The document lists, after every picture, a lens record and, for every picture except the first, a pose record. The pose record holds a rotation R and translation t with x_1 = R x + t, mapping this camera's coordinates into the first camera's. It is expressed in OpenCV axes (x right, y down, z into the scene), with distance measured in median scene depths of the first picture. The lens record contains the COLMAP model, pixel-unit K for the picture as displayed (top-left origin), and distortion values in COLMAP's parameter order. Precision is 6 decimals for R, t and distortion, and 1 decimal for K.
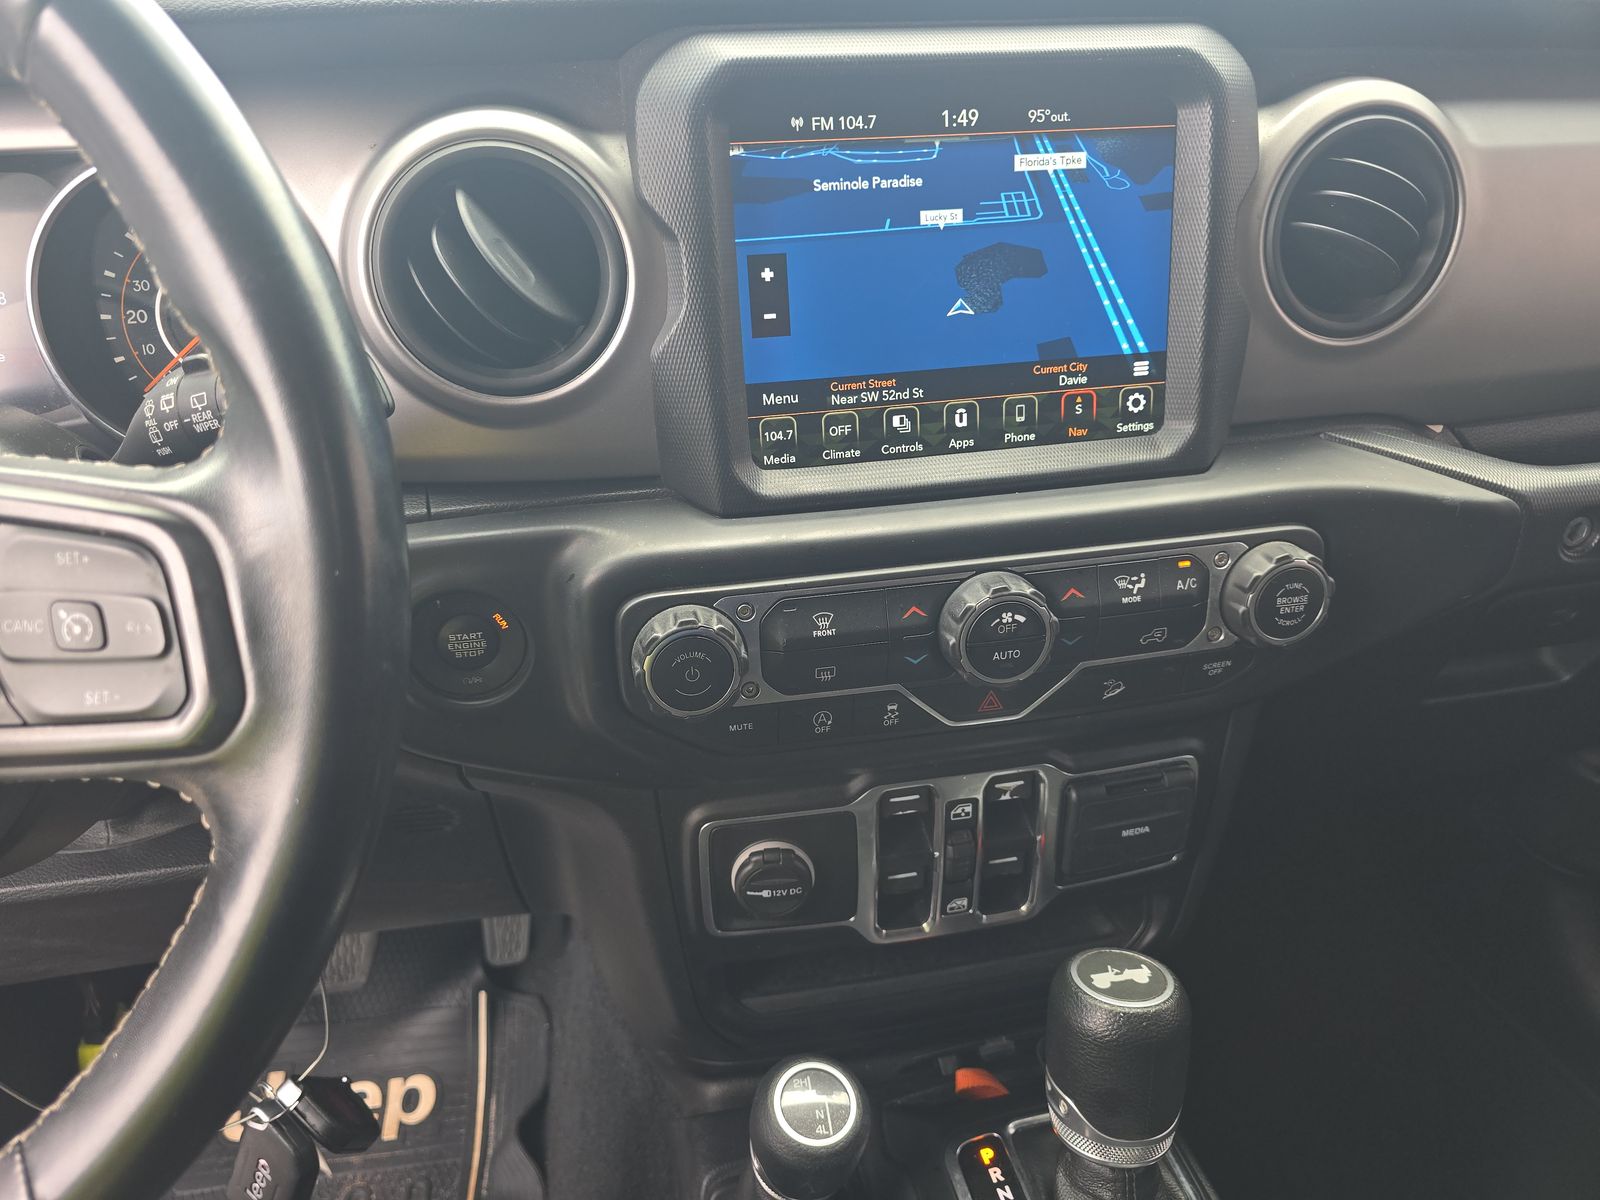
lens RADIAL K [[1087.8, 0, 800.0], [0, 1087.8, 600.0], [0, 0, 1]] dist [0.014498, -0.014081]
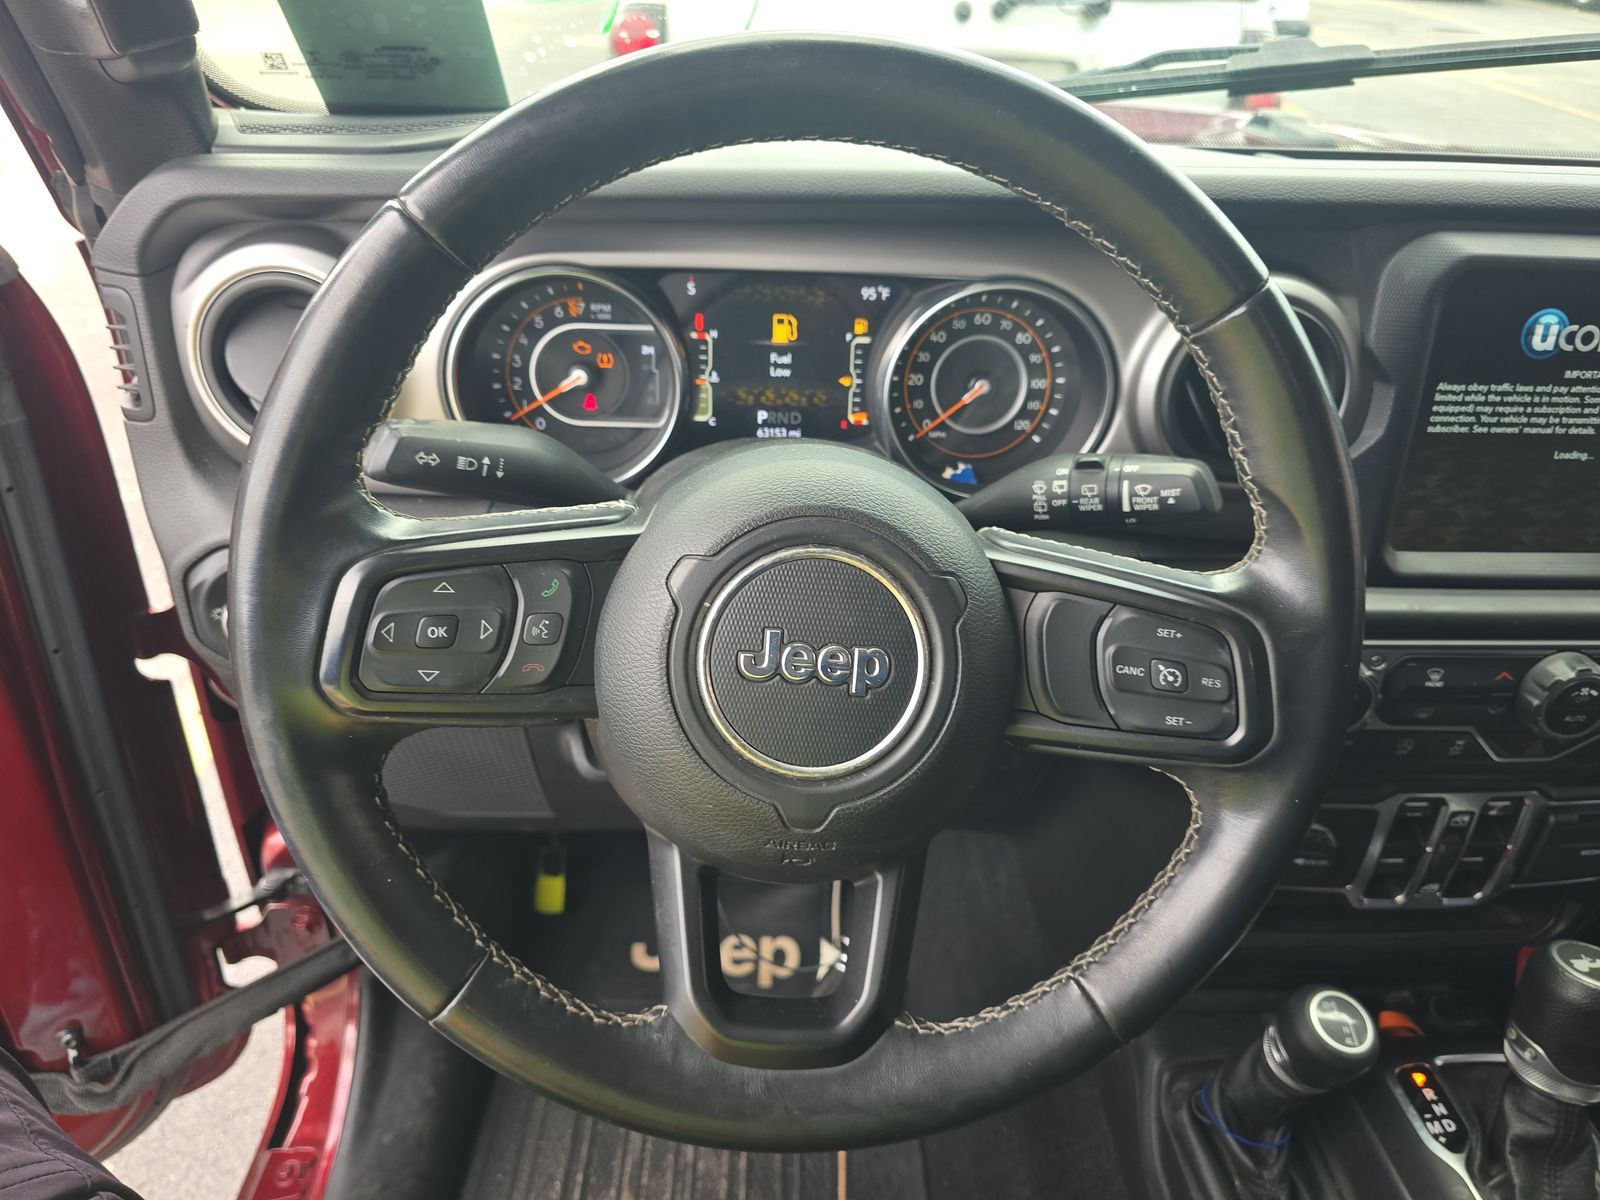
lens RADIAL K [[1087.8, 0, 800.0], [0, 1087.8, 600.0], [0, 0, 1]] dist [0.014498, -0.014081]
pose [[0.989153, 0.121539, -0.082493, -0.598376], [-0.114425, 0.989694, 0.086100, -0.090198], [0.092108, -0.075727, 0.992865, -0.353640]]
